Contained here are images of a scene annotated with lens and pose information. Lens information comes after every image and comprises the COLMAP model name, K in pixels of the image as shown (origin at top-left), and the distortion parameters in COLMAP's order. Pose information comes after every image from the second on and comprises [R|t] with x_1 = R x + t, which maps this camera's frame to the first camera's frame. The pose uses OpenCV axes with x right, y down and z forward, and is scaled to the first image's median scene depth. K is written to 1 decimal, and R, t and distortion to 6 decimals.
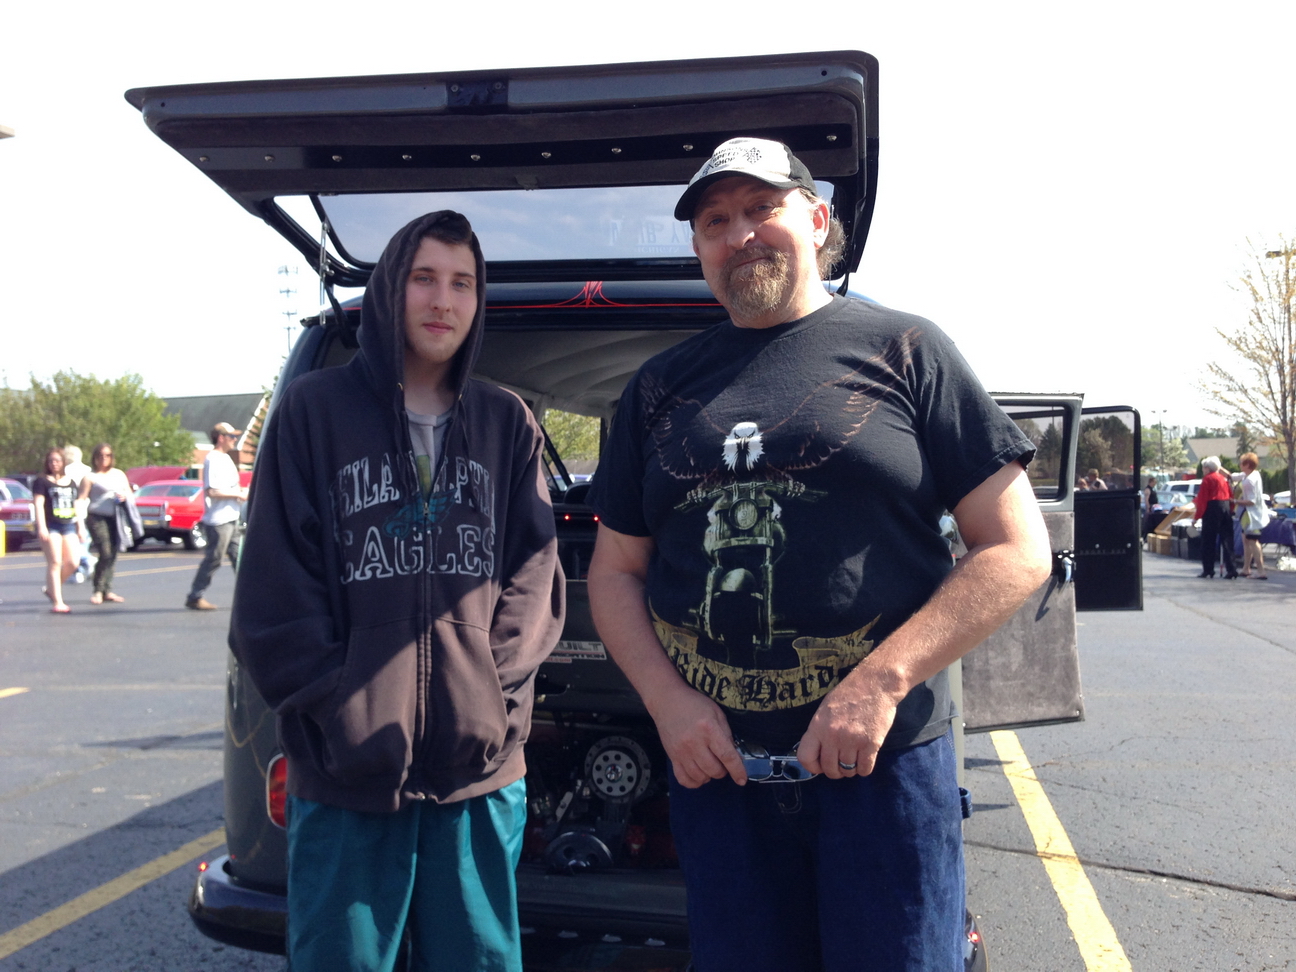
lens RADIAL K [[1199.0, 0, 649.0], [0, 1199.0, 478.9], [0, 0, 1]] dist [0.032017, 0.000000]
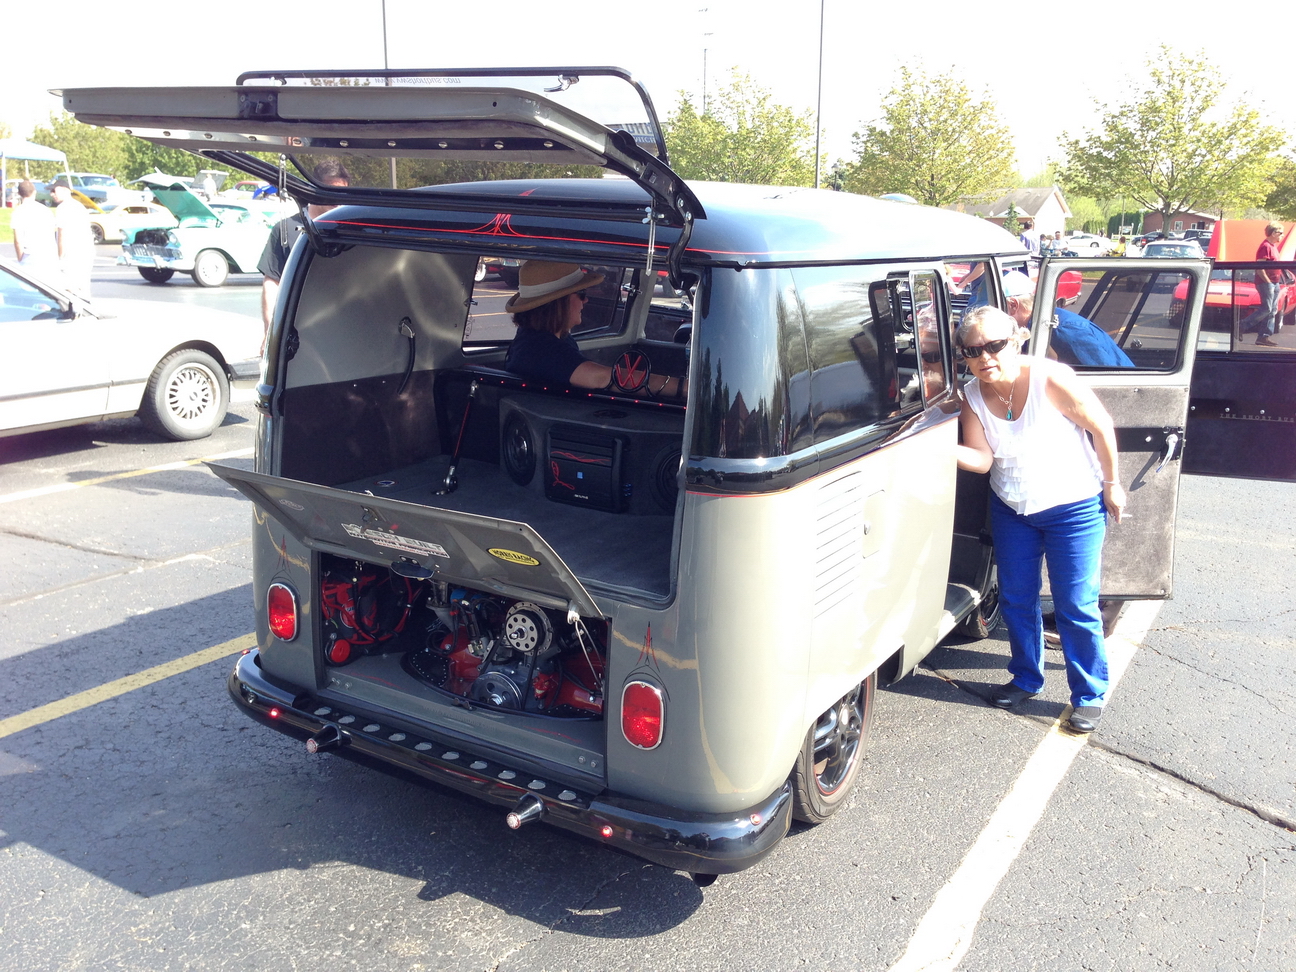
lens RADIAL K [[1199.0, 0, 665.0], [0, 1199.0, 460.4], [0, 0, 1]] dist [0.032017, 0.000000]
pose [[0.944633, 0.097566, -0.313288, 0.450264], [-0.029965, 0.976432, 0.213736, -0.174955], [0.326757, -0.192514, 0.925293, -0.017056]]
